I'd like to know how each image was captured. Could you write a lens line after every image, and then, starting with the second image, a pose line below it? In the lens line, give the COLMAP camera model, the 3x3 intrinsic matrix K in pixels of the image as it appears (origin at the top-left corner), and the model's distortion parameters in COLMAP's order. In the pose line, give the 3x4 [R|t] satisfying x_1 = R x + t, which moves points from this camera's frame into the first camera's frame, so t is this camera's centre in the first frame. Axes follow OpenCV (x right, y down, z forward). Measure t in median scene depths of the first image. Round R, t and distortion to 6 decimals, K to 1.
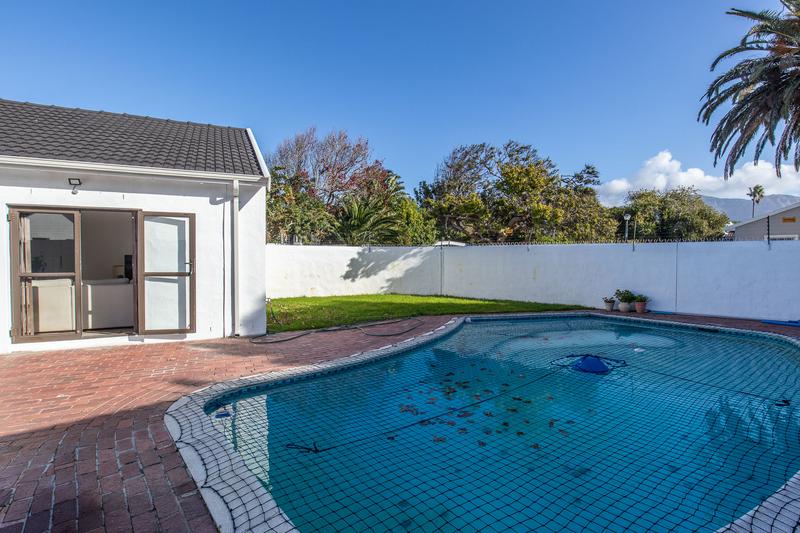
lens RADIAL K [[397.3, 0, 401.2], [0, 397.3, 265.1], [0, 0, 1]] dist [-0.005376, -0.000639]
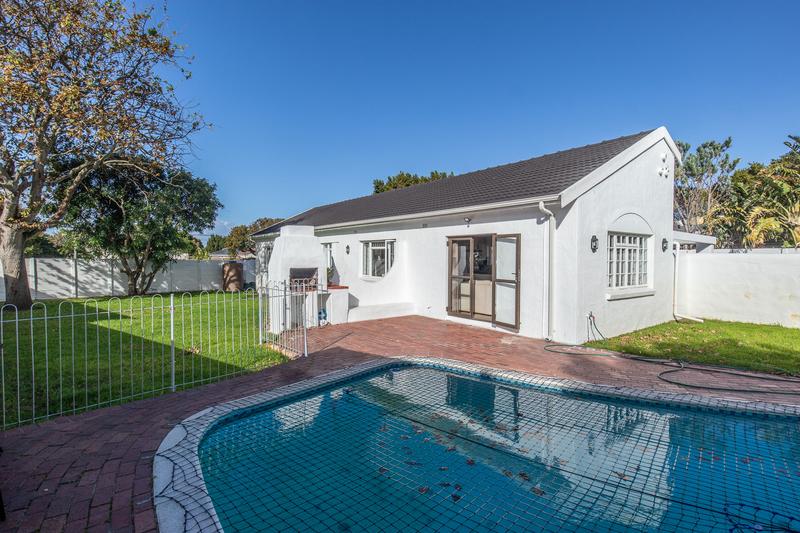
lens RADIAL K [[397.7, 0, 404.4], [0, 397.7, 265.3], [0, 0, 1]] dist [-0.002183, 0.000021]
pose [[0.223056, 0.017138, -0.974655, 0.610491], [-0.030103, 0.999490, 0.010686, -0.033062], [0.974341, 0.026956, 0.223458, 0.365374]]
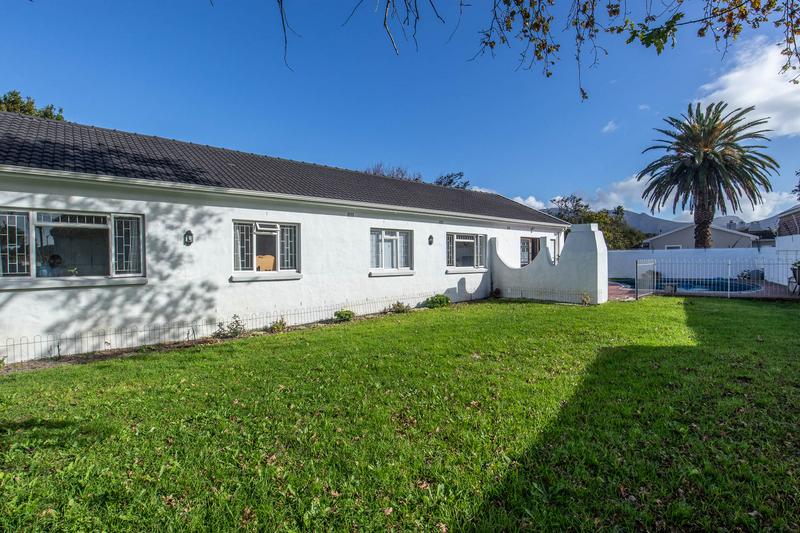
lens RADIAL K [[397.3, 0, 401.2], [0, 397.3, 265.1], [0, 0, 1]] dist [-0.005376, -0.000639]
pose [[0.961969, -0.010289, 0.272966, -2.294874], [0.013624, 0.999854, -0.010328, 0.056896], [-0.272820, 0.013654, 0.961968, -1.312641]]
